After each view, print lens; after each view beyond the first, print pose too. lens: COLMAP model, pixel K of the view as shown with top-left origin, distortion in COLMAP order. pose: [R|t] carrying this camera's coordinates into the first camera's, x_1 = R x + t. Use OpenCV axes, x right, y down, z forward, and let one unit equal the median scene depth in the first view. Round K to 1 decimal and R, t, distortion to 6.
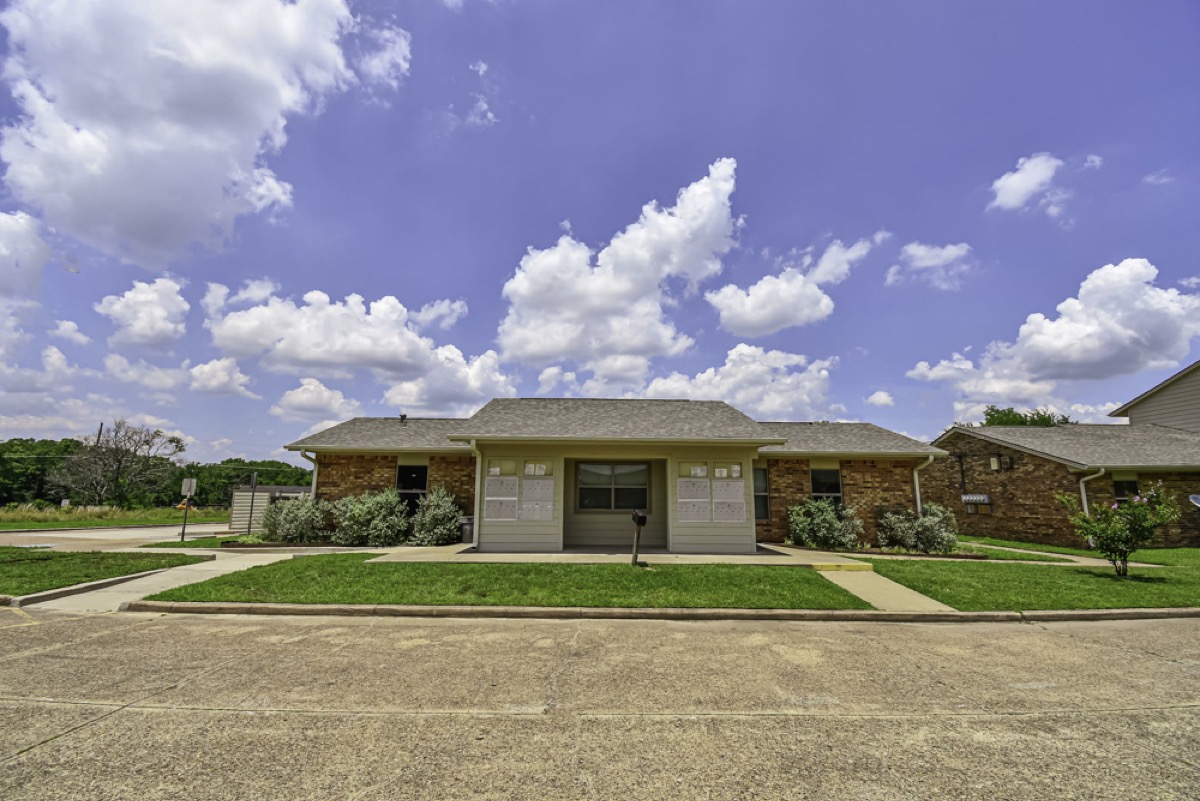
lens RADIAL K [[531.9, 0, 600.0], [0, 531.9, 400.5], [0, 0, 1]] dist [0.020101, -0.028134]
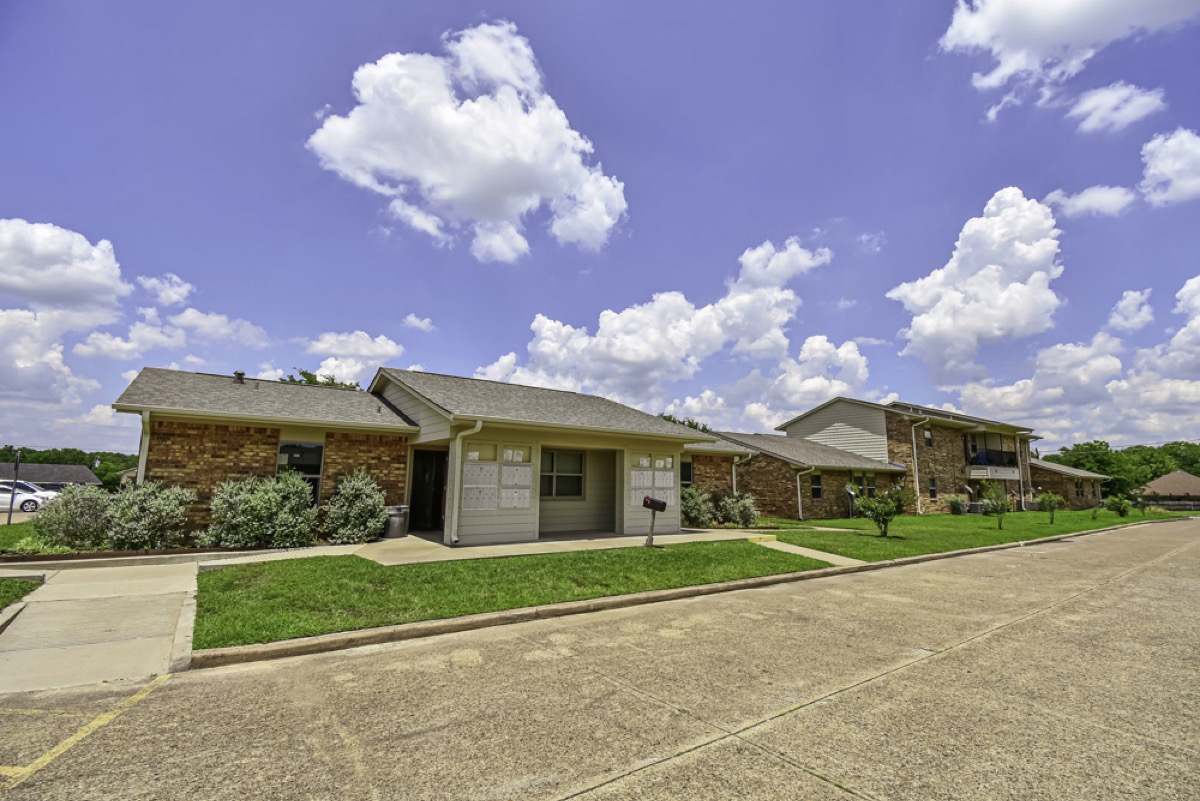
lens RADIAL K [[531.9, 0, 600.0], [0, 531.9, 400.5], [0, 0, 1]] dist [0.020101, -0.028134]
pose [[0.815627, 0.093117, 0.571036, -0.541912], [-0.109443, 0.993976, -0.005763, 0.021278], [-0.568133, -0.057796, 0.820905, 0.143207]]
